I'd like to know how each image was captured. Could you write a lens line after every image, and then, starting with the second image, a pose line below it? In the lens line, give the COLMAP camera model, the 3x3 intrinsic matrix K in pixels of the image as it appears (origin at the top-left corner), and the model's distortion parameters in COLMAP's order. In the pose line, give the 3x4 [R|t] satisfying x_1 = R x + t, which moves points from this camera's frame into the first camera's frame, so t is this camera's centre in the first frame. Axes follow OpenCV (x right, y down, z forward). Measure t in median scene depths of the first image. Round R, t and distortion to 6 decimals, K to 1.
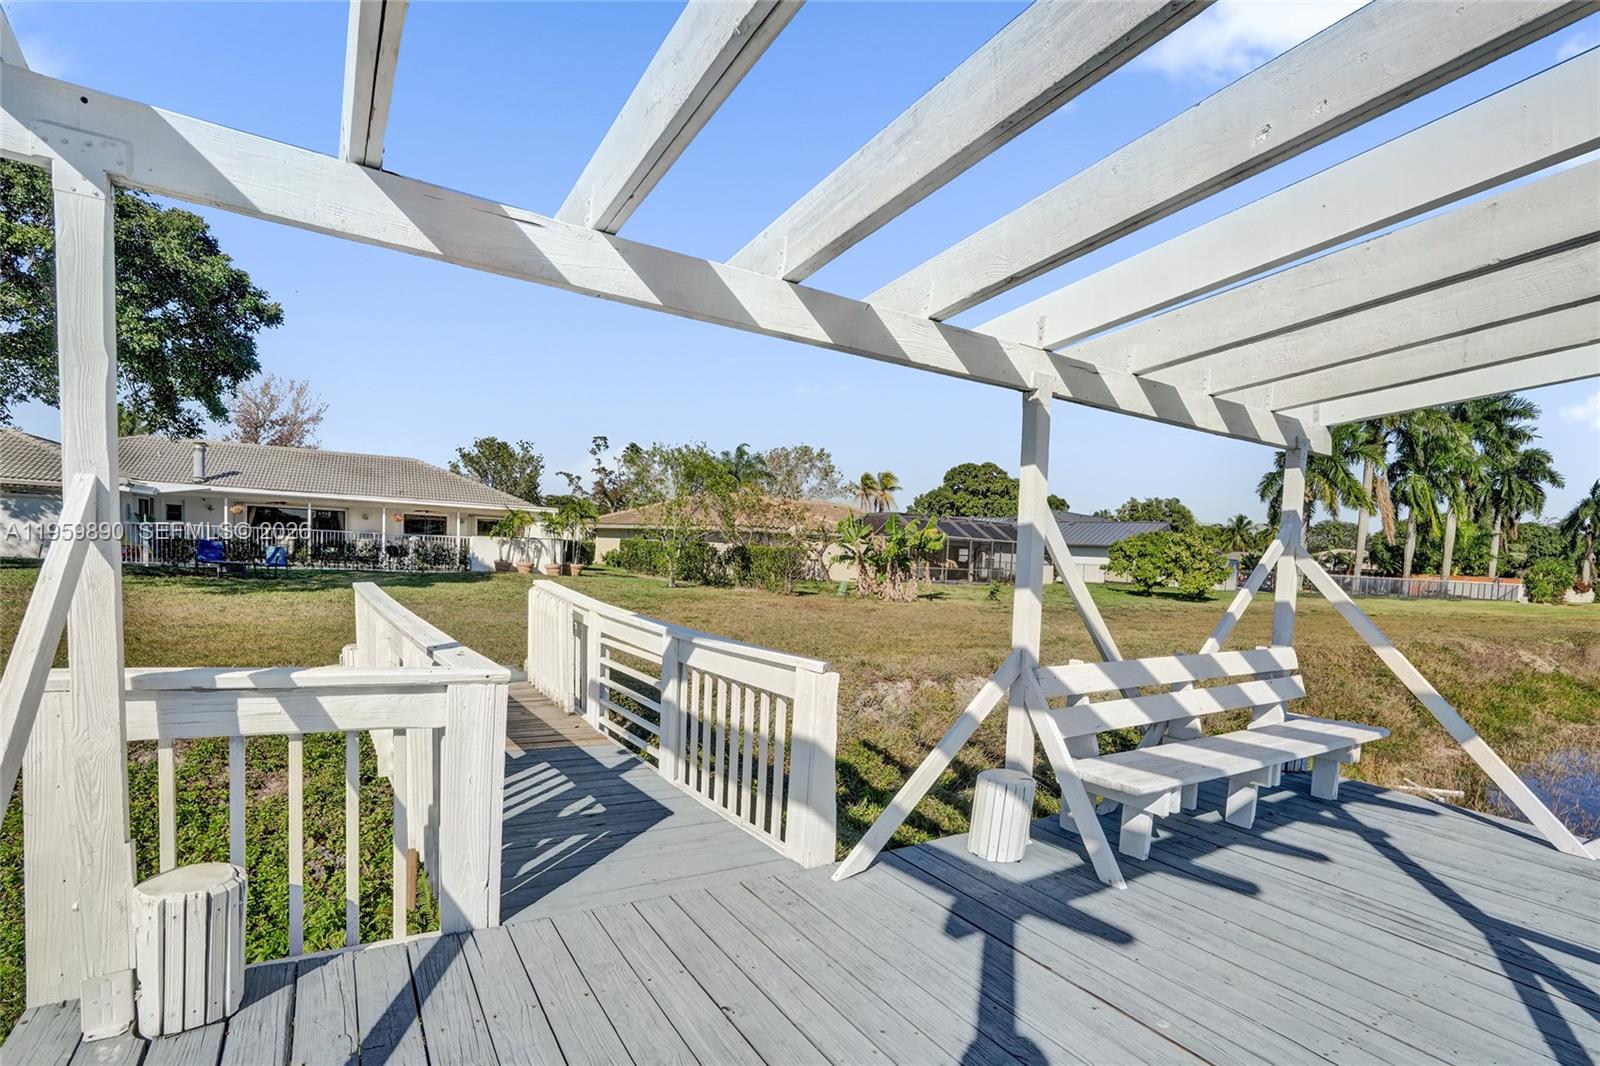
lens RADIAL K [[829.7, 0, 827.8], [0, 829.7, 597.0], [0, 0, 1]] dist [-0.049318, 0.027812]
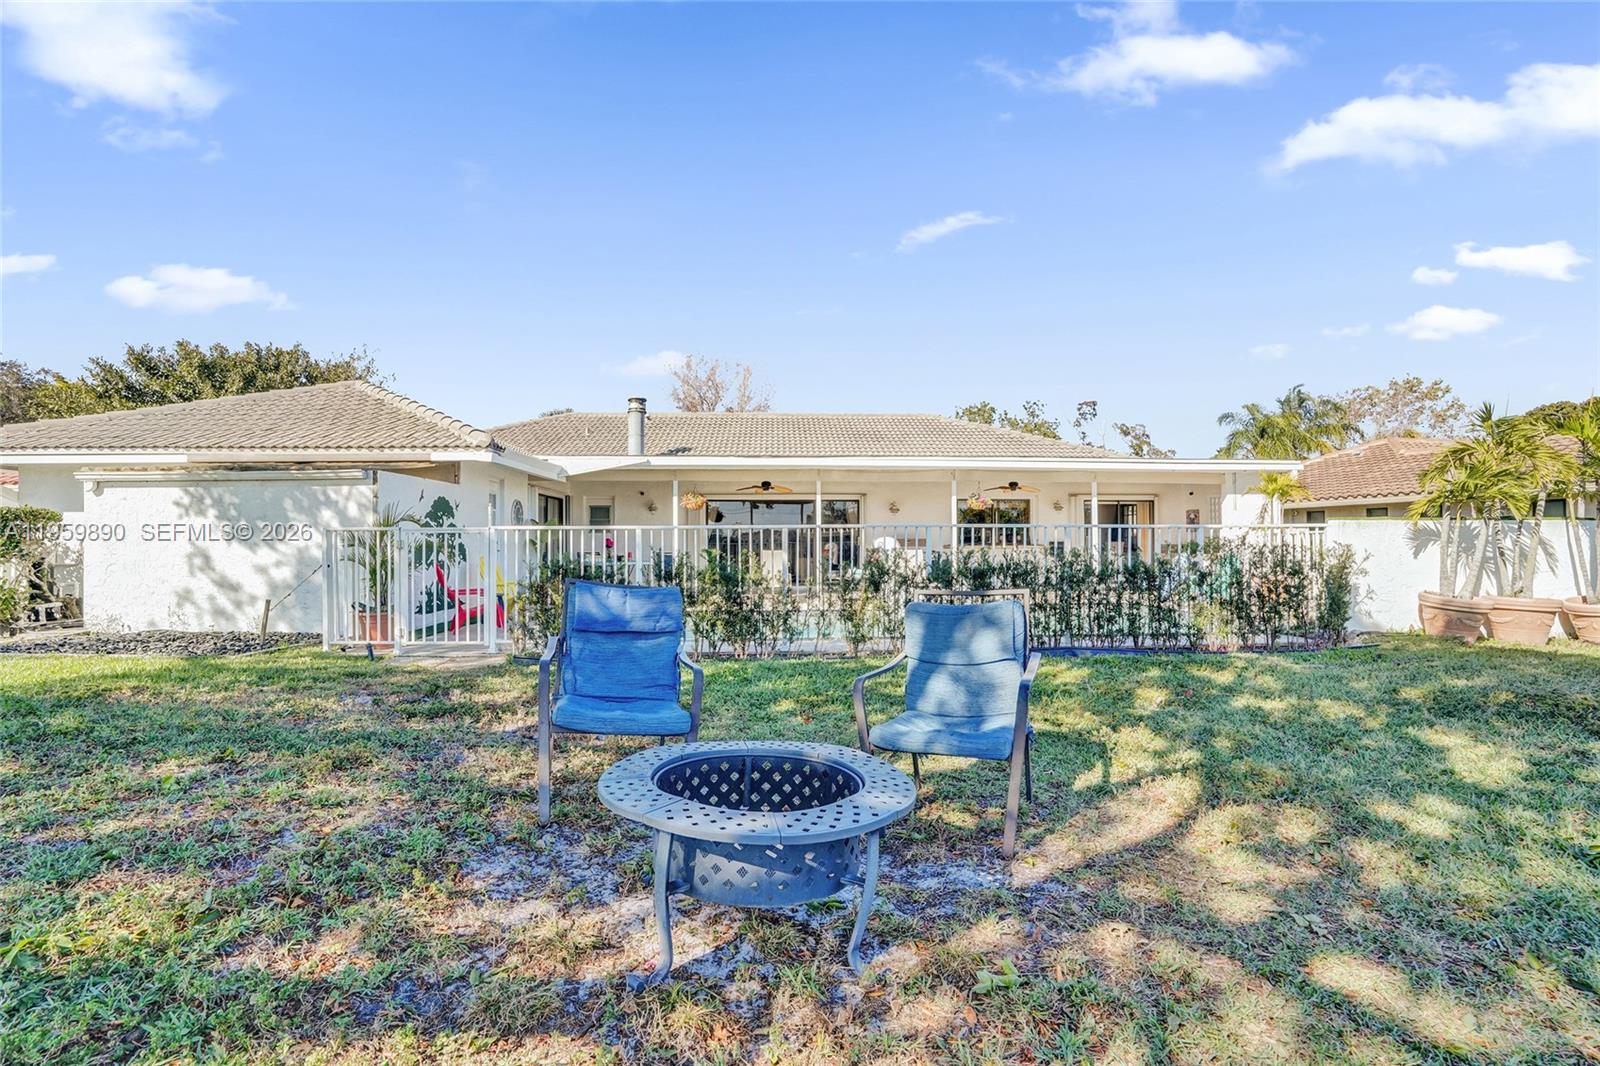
lens RADIAL K [[746.1, 0, 795.1], [0, 746.1, 531.7], [0, 0, 1]] dist [-0.061369, 0.027464]
pose [[0.890289, -0.059099, -0.451544, -0.393842], [0.021383, 0.995875, -0.088182, -0.040161], [0.454893, 0.068852, 0.887881, 0.528074]]
